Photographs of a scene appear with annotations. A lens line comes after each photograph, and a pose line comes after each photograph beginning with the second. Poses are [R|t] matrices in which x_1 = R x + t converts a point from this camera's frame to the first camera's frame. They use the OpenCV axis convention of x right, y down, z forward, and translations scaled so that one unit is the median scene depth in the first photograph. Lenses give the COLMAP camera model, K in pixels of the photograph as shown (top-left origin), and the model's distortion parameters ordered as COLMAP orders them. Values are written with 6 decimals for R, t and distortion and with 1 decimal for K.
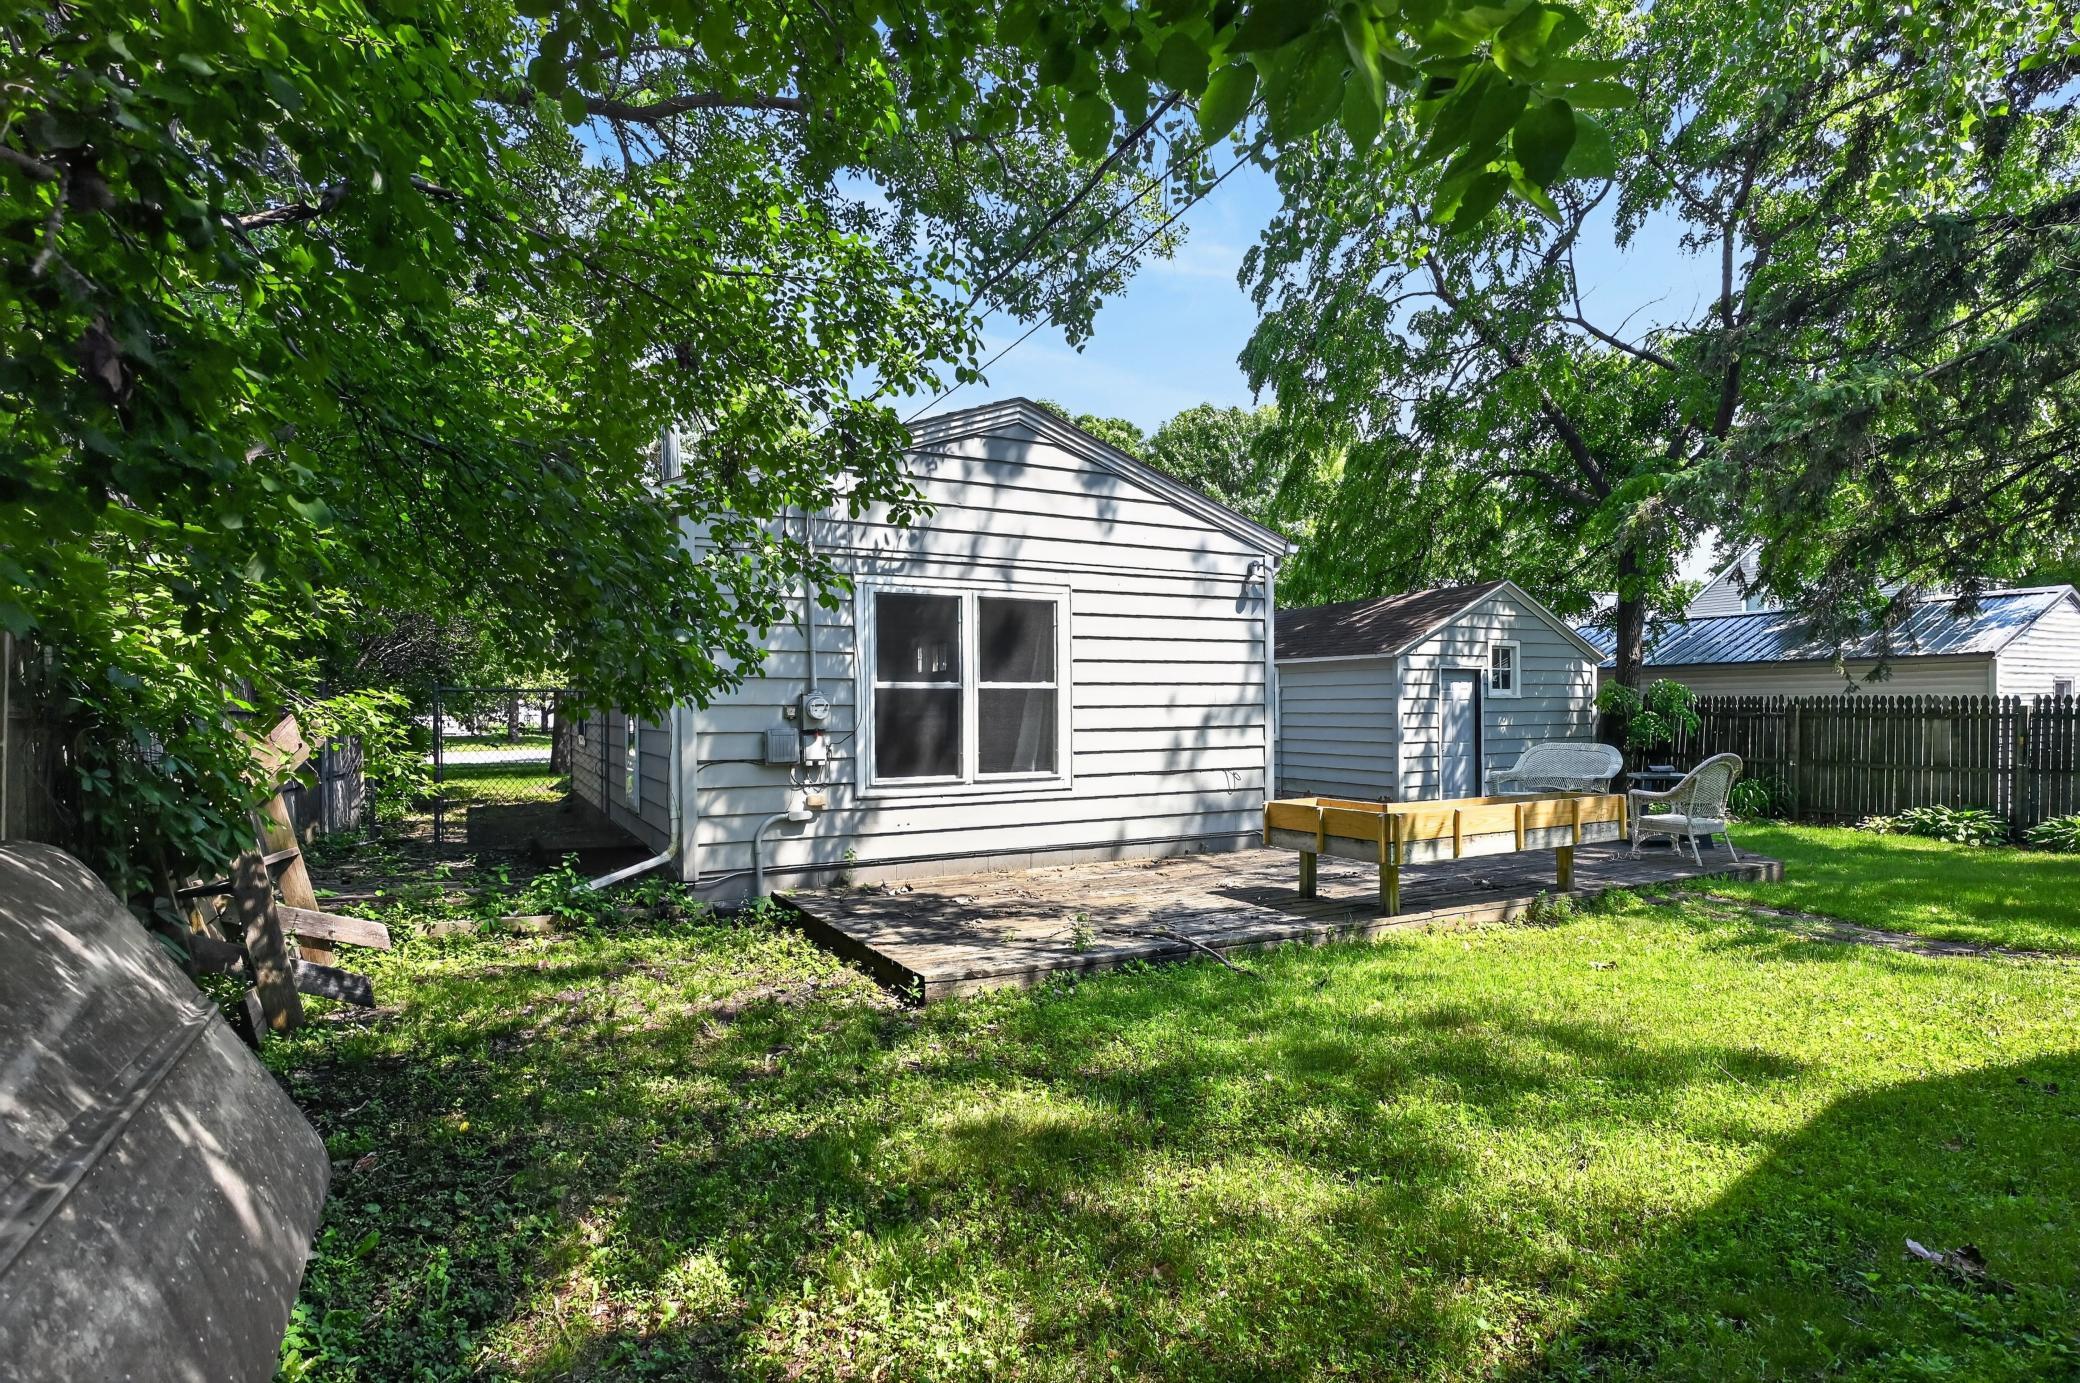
lens RADIAL K [[1052.5, 0, 1041.9], [0, 1052.5, 705.0], [0, 0, 1]] dist [-0.001059, 0.000038]
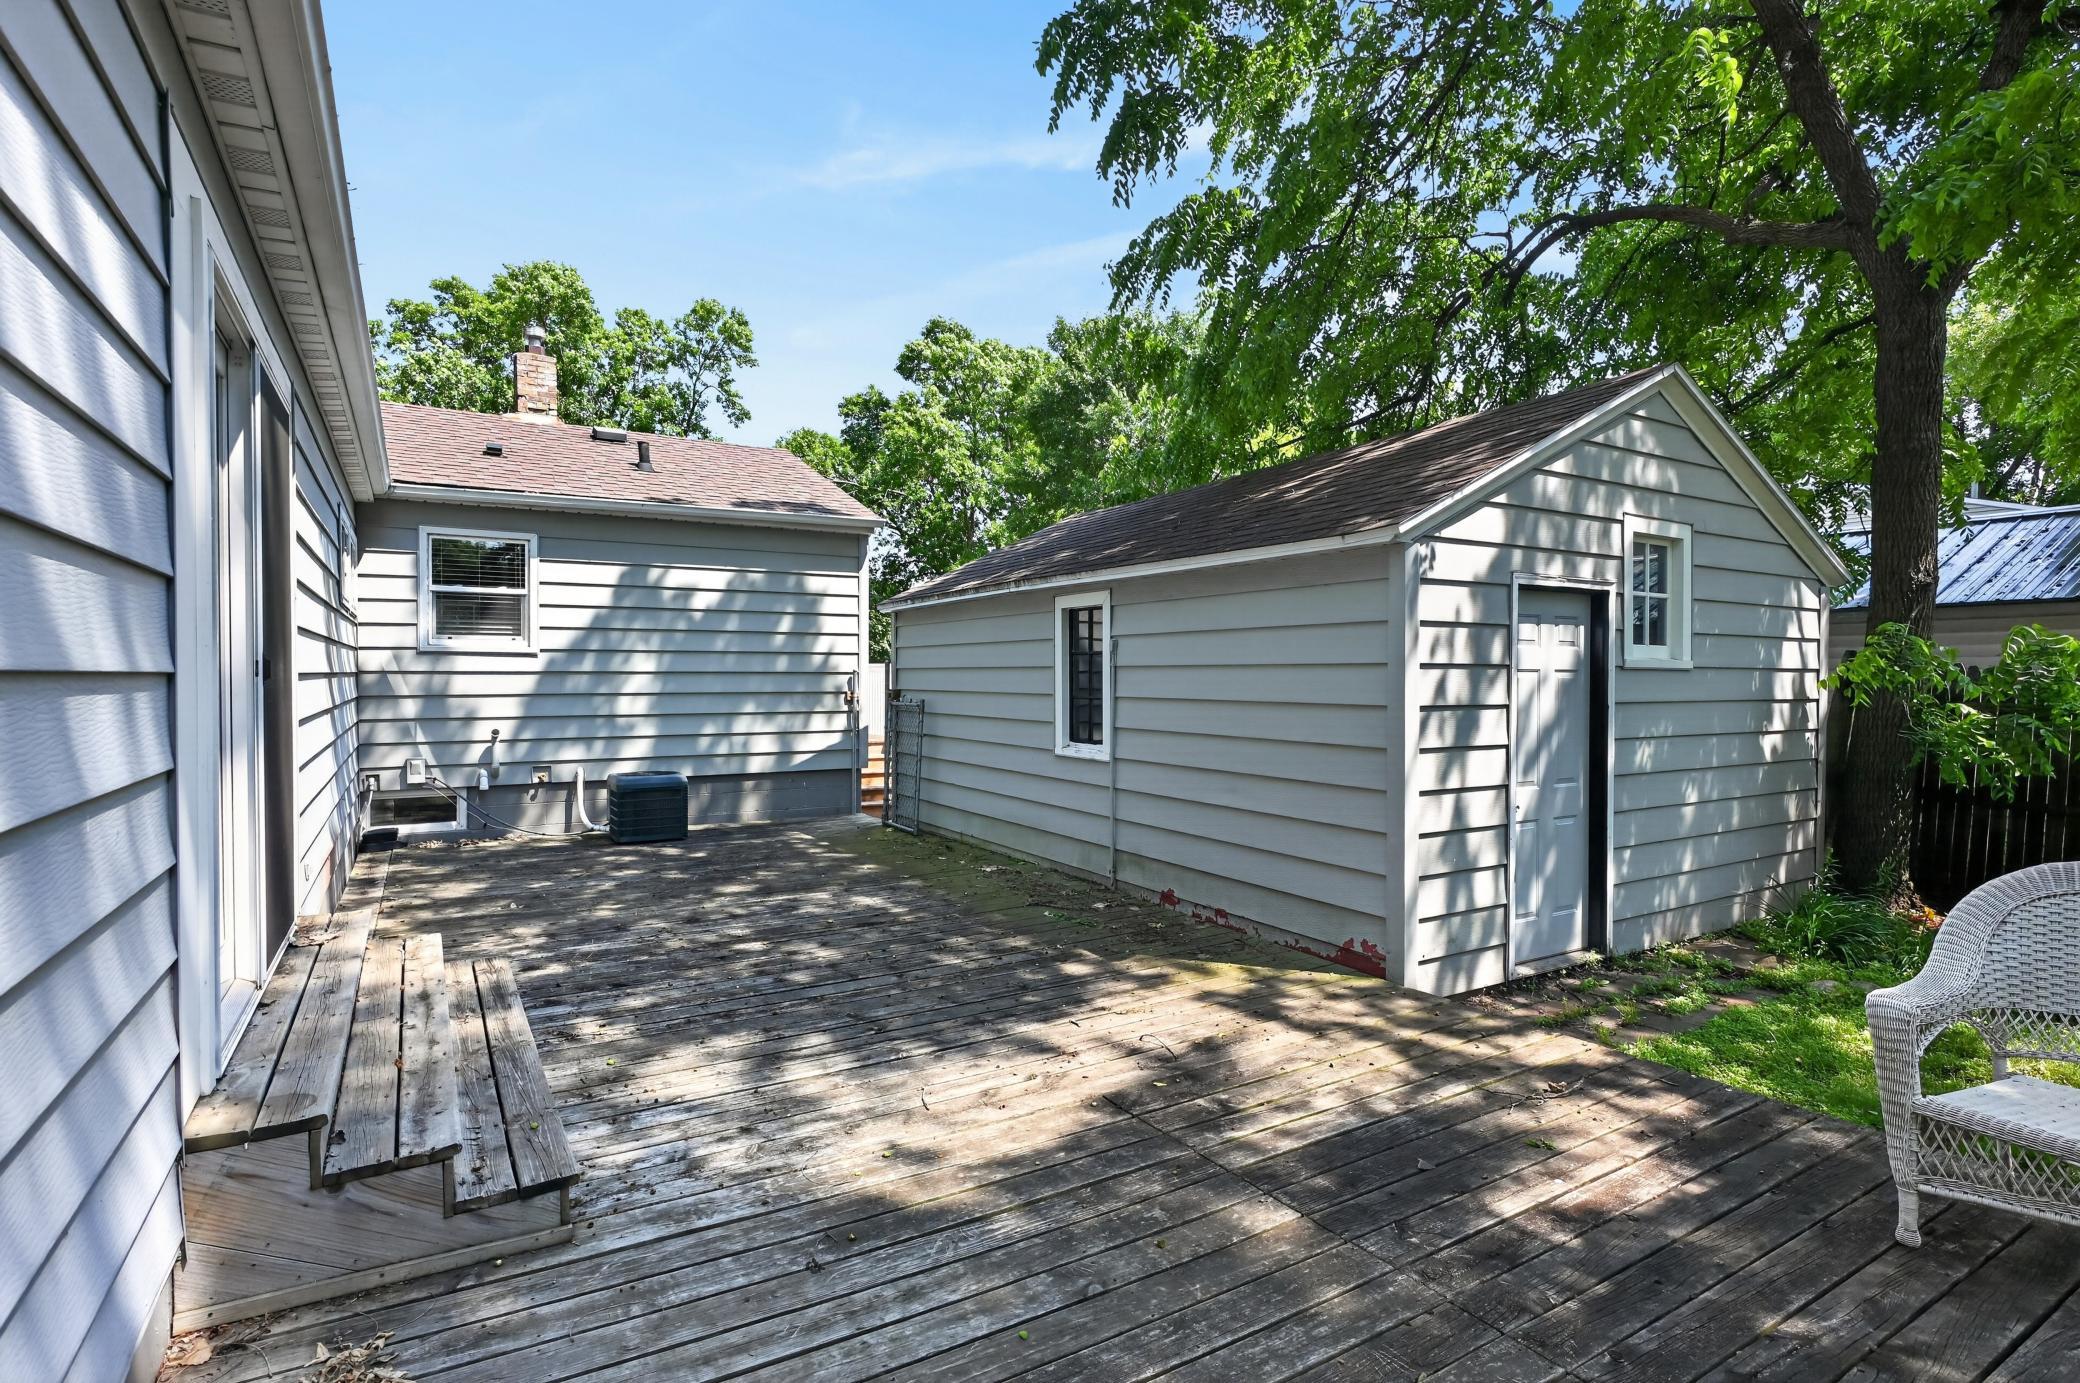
lens RADIAL K [[1028.3, 0, 1042.4], [0, 1028.3, 695.2], [0, 0, 1]] dist [-0.000443, 0.000155]
pose [[0.999076, 0.007356, 0.042342, 0.334036], [-0.008201, 0.999770, 0.019815, -0.003362], [-0.042186, -0.020144, 0.998907, 1.073508]]
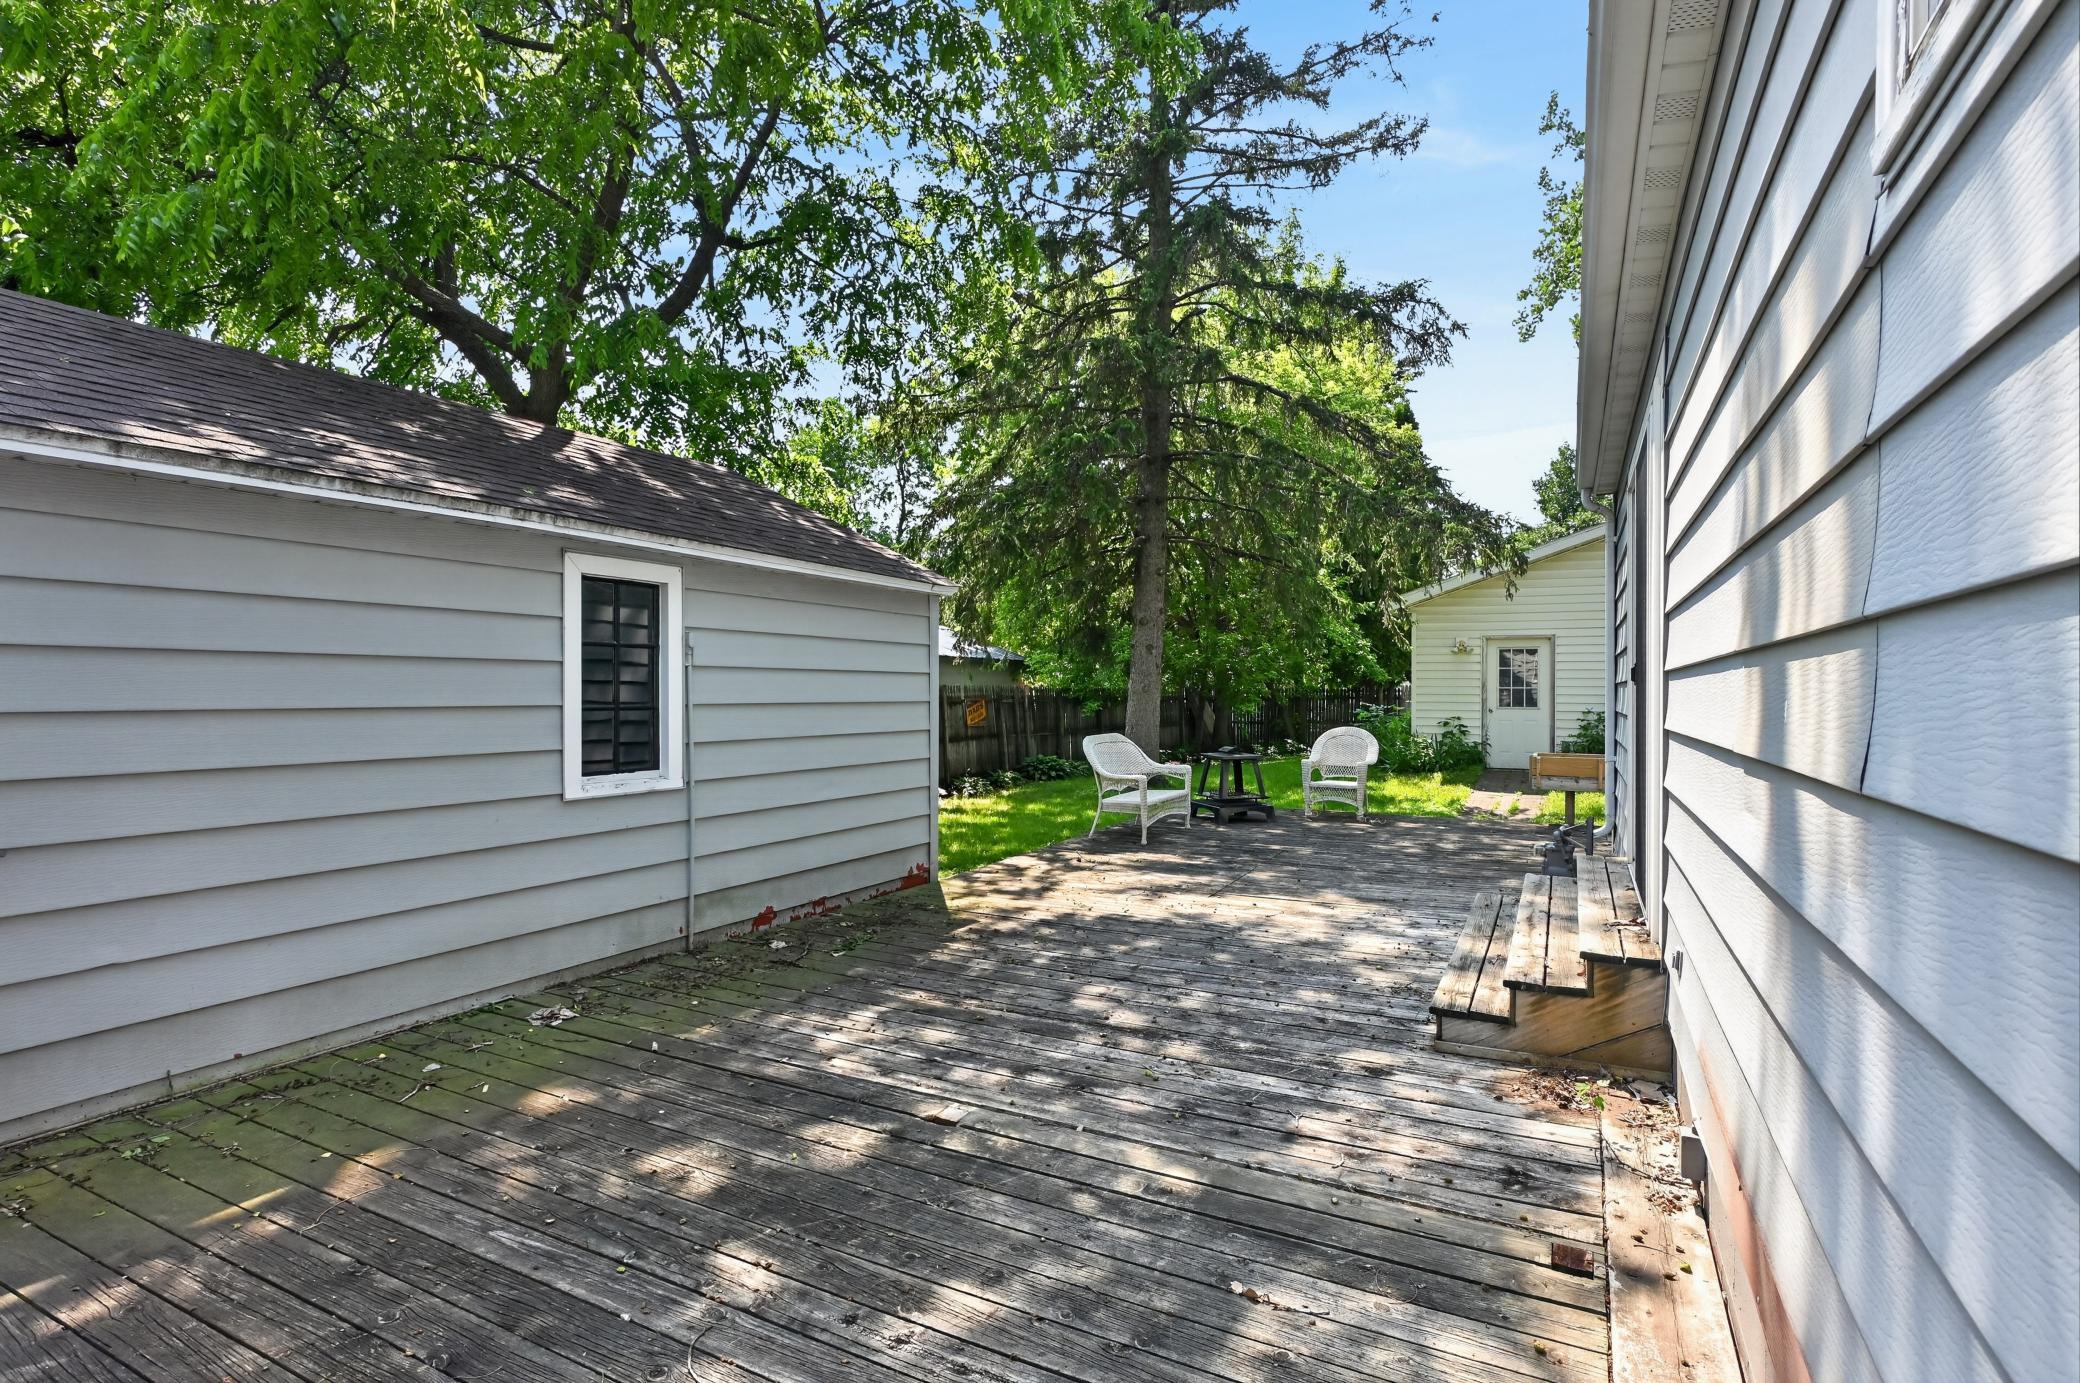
lens RADIAL K [[1019.2, 0, 1040.0], [0, 1019.2, 691.5], [0, 0, 1]] dist [0.000430, 0.000020]
pose [[-0.559165, 0.004460, 0.829044, -0.177366], [0.000194, 0.999986, -0.005249, 0.007755], [-0.829056, -0.002775, -0.559158, 1.974248]]
